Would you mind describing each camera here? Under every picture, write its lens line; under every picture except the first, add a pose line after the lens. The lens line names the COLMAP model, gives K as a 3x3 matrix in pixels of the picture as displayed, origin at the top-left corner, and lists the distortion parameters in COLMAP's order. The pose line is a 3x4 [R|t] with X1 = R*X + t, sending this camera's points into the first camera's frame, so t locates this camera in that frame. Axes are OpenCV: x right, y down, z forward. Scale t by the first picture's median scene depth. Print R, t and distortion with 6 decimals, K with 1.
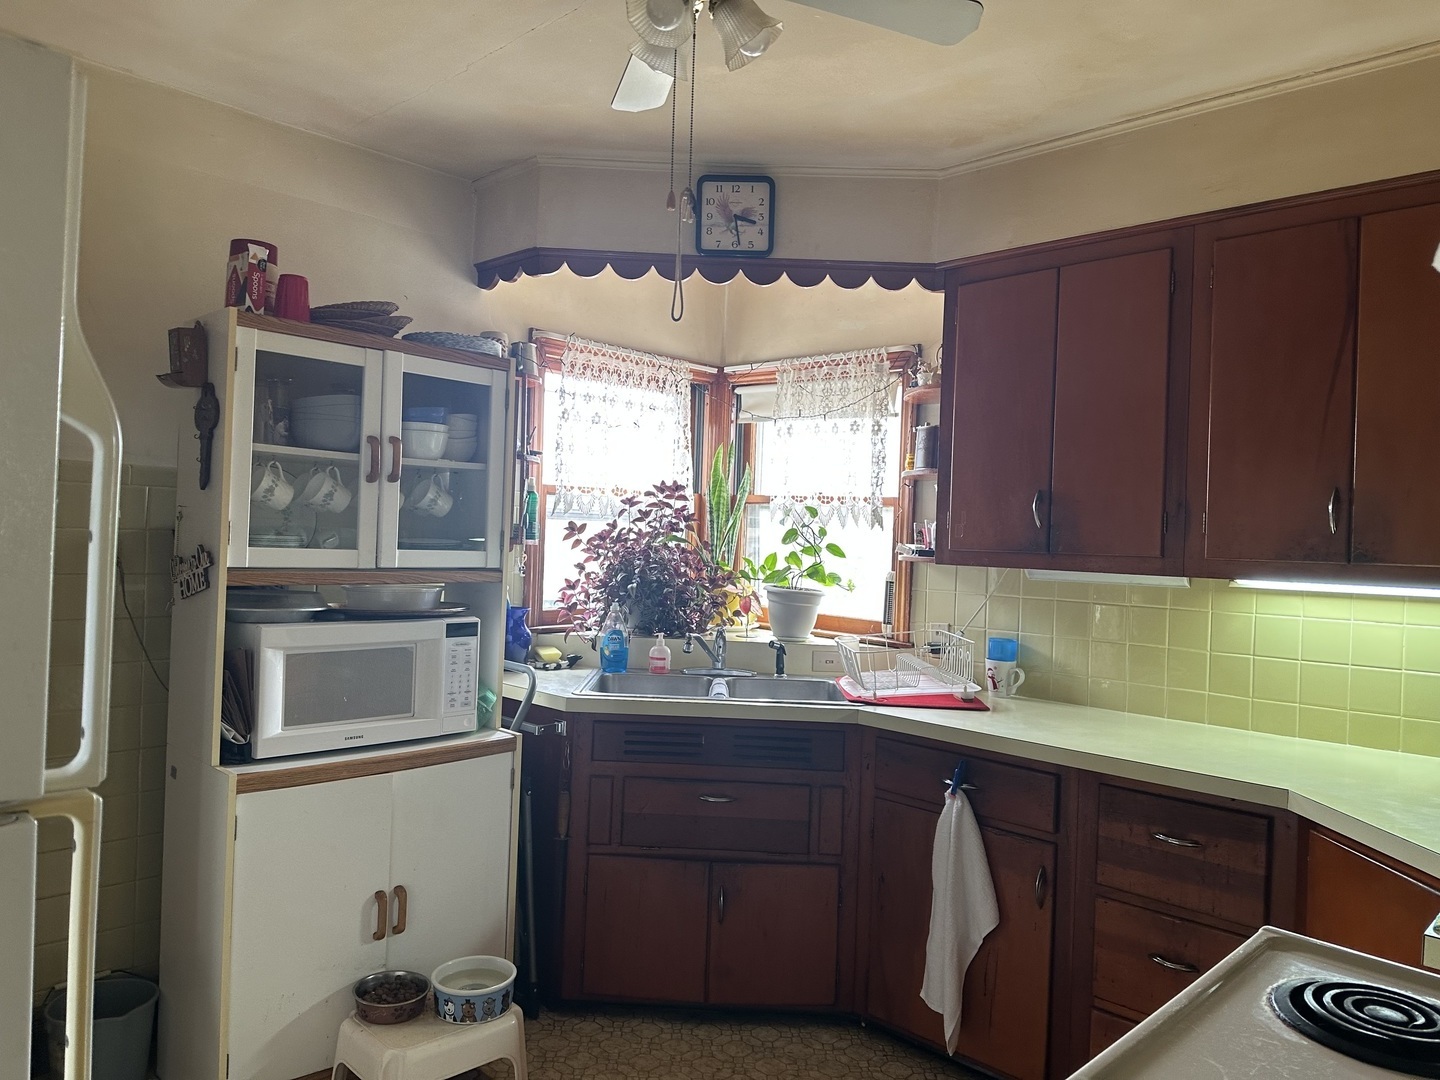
lens RADIAL K [[1015.3, 0, 721.1], [0, 1015.3, 539.0], [0, 0, 1]] dist [0.057907, -0.000943]
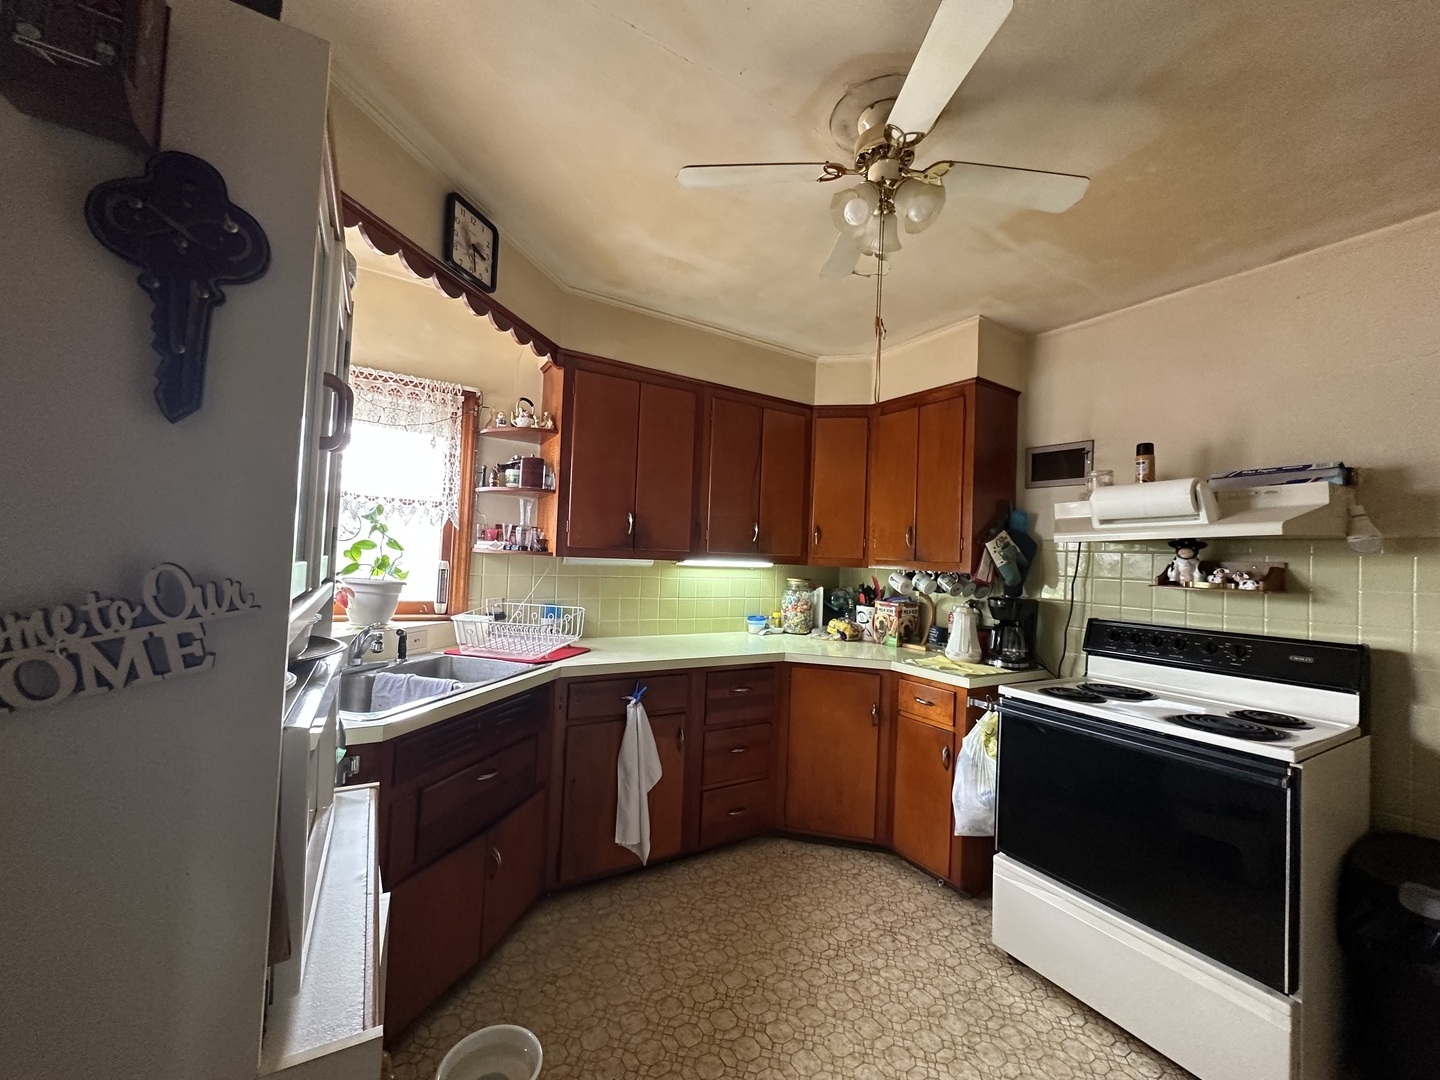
lens RADIAL K [[575.8, 0, 725.3], [0, 575.8, 540.3], [0, 0, 1]] dist [-0.001092, -0.000024]
pose [[0.240641, 0.000842, 0.970614, -0.522585], [-0.028040, 0.999588, 0.006084, -0.009665], [-0.970209, -0.028680, 0.240566, 0.577321]]
